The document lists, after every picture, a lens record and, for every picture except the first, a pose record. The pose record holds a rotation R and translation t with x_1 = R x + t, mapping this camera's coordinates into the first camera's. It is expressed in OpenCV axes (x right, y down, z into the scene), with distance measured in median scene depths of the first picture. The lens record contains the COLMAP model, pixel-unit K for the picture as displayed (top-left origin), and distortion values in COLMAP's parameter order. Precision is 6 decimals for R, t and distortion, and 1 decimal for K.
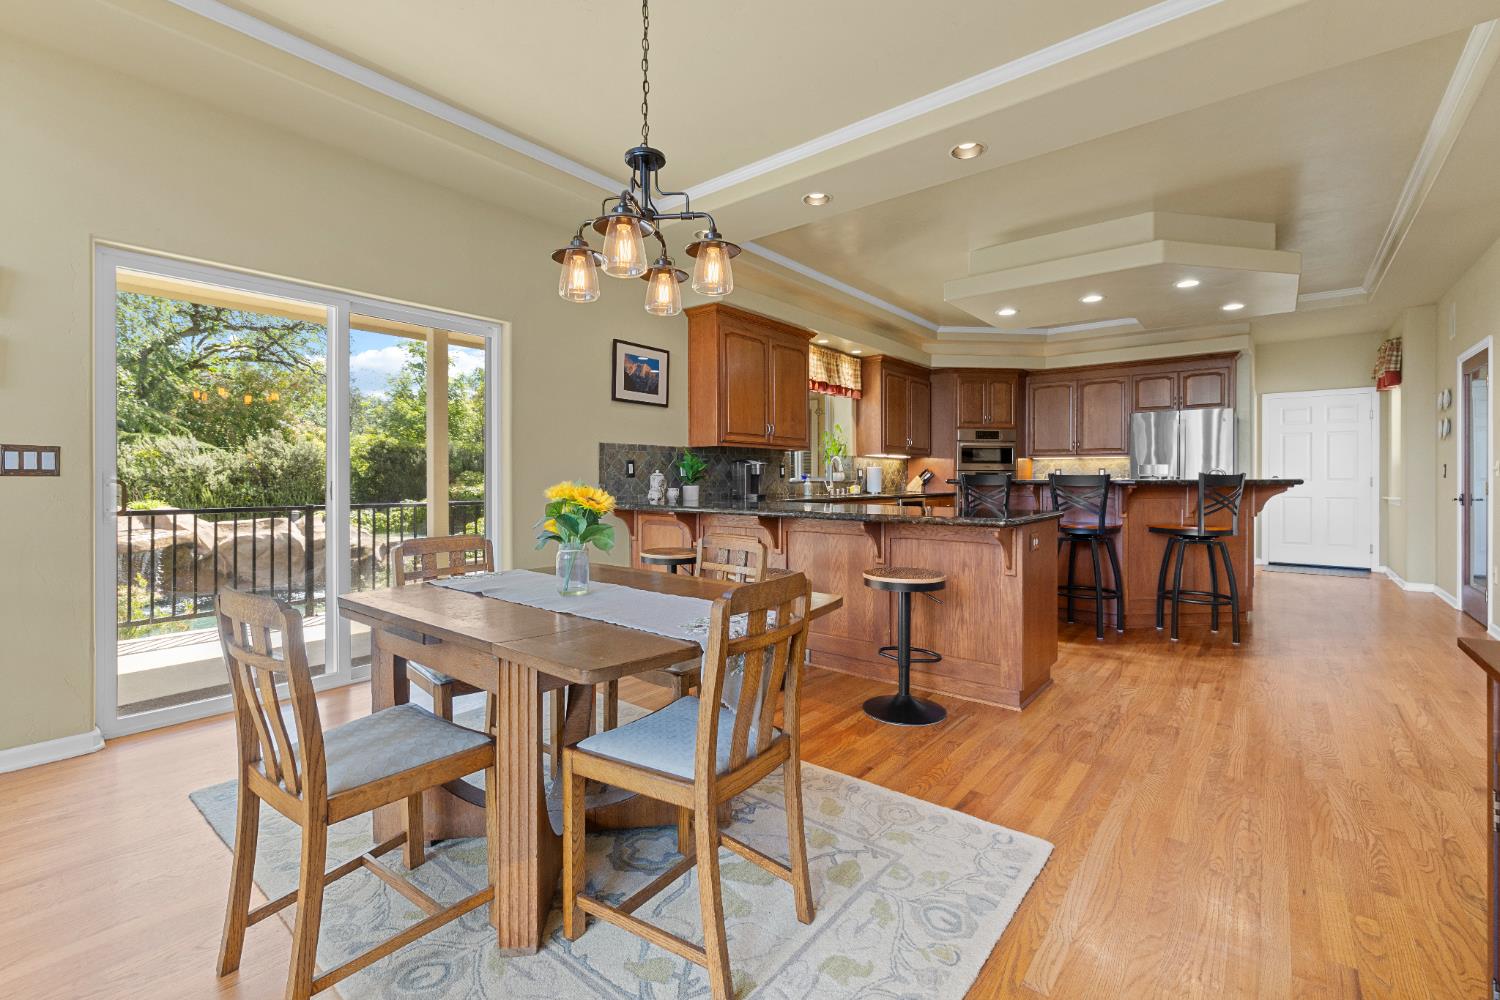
lens RADIAL K [[645.3, 0, 759.0], [0, 645.3, 485.6], [0, 0, 1]] dist [-0.001799, 0.001451]
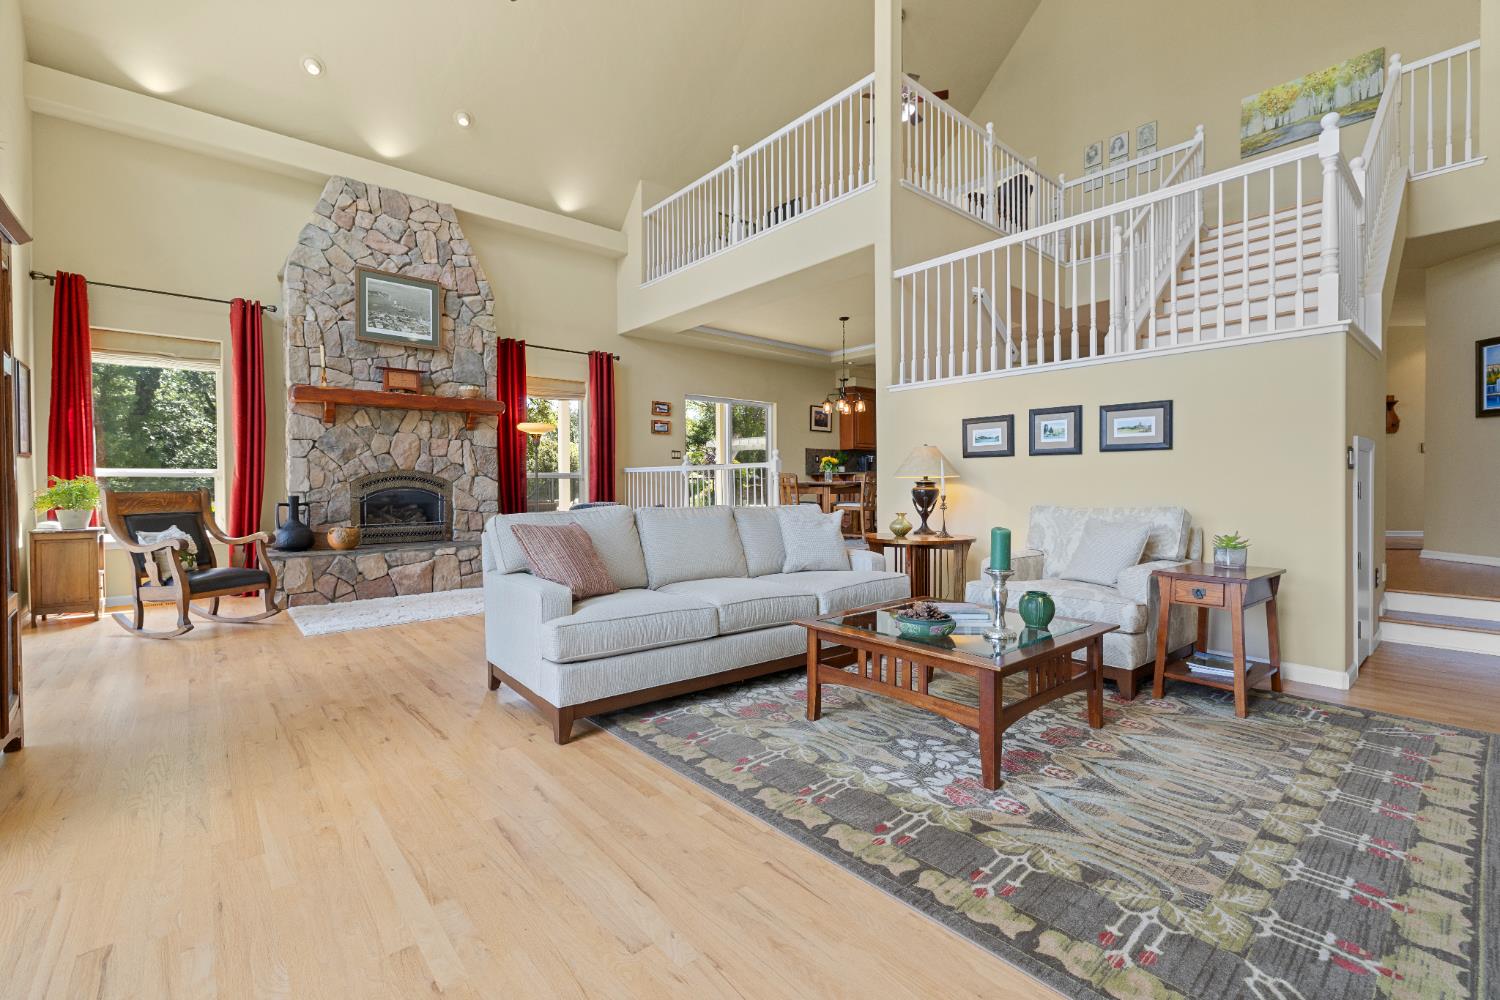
lens RADIAL K [[645.3, 0, 752.1], [0, 645.3, 495.5], [0, 0, 1]] dist [-0.001799, 0.001451]
pose [[0.984684, 0.000011, -0.174346, -0.011815], [0.001011, 0.999983, 0.005777, 0.064443], [0.174344, -0.005865, 0.984667, -0.929714]]
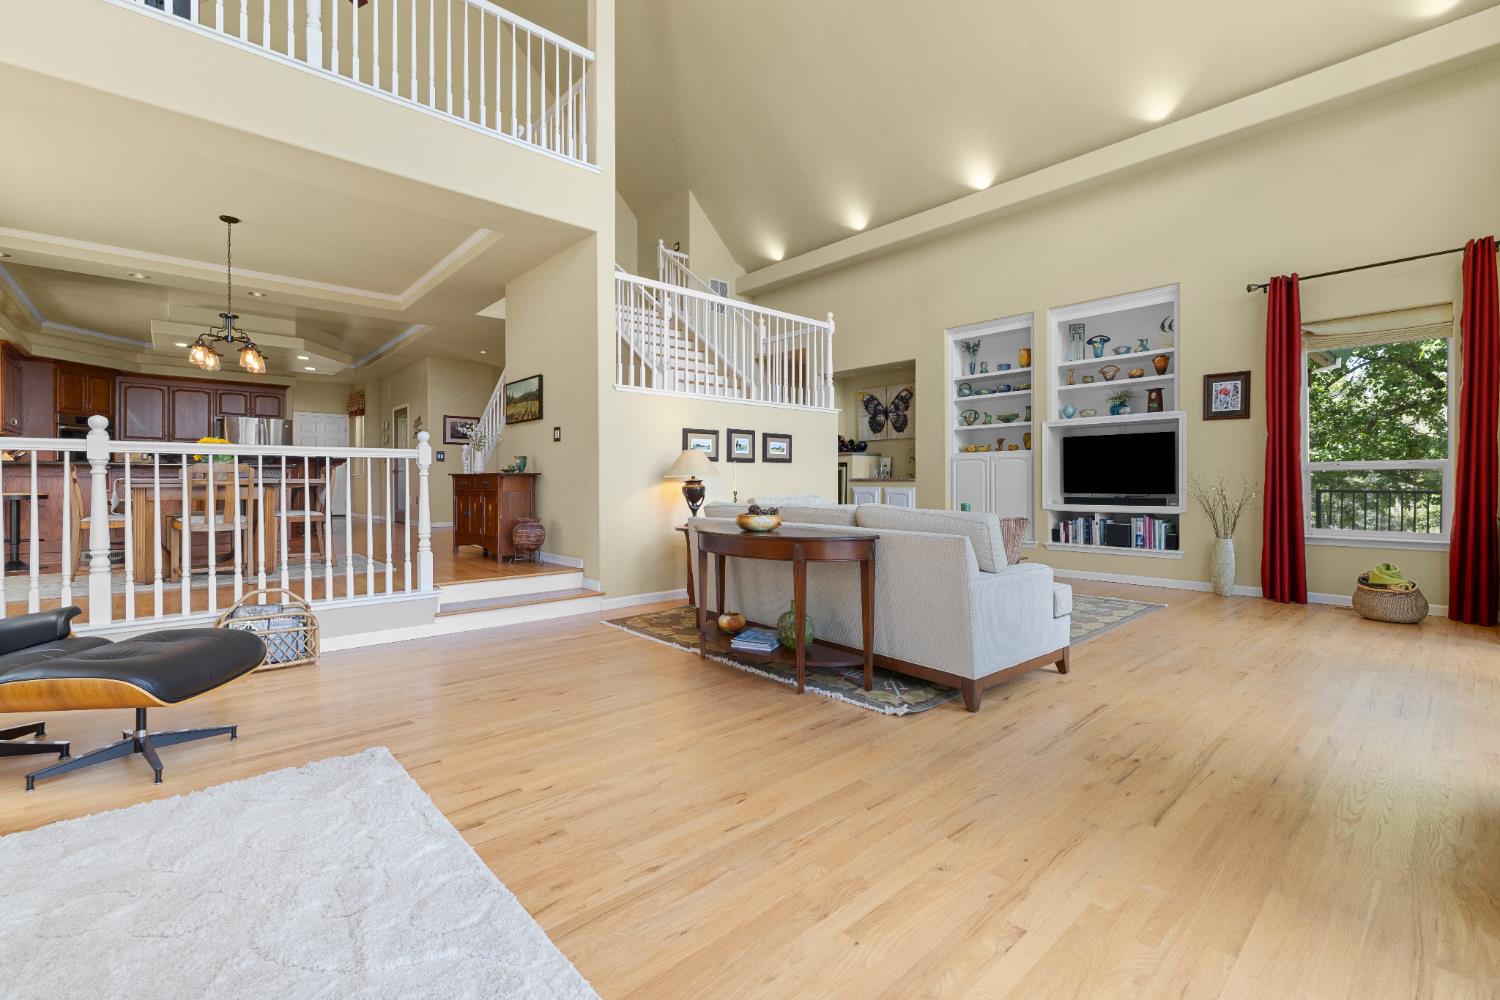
lens RADIAL K [[645.3, 0, 755.1], [0, 645.3, 484.9], [0, 0, 1]] dist [-0.001799, 0.001451]
pose [[0.154910, -0.004094, 0.987920, -0.701396], [0.013472, 0.999907, 0.002031, 0.059235], [-0.987837, 0.012995, 0.154951, -0.436350]]
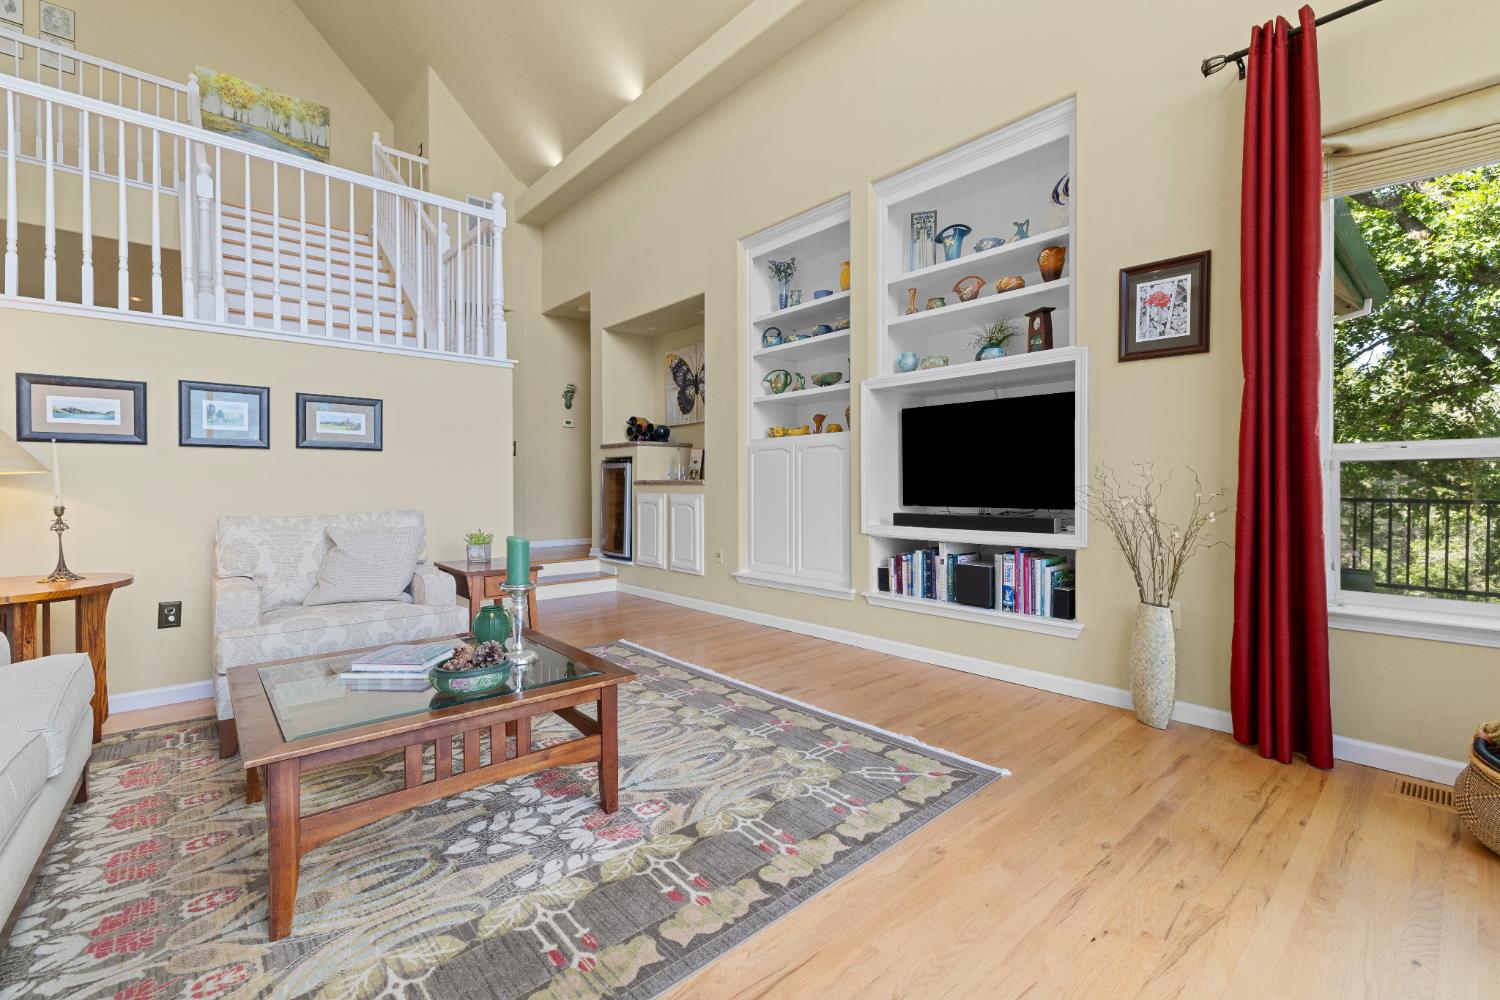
lens RADIAL K [[645.3, 0, 759.1], [0, 645.3, 490.2], [0, 0, 1]] dist [-0.001799, 0.001451]
pose [[0.154623, -0.007573, 0.987944, -0.225283], [0.012853, 0.999901, 0.005653, 0.061962], [-0.987890, 0.011824, 0.154706, -0.719621]]
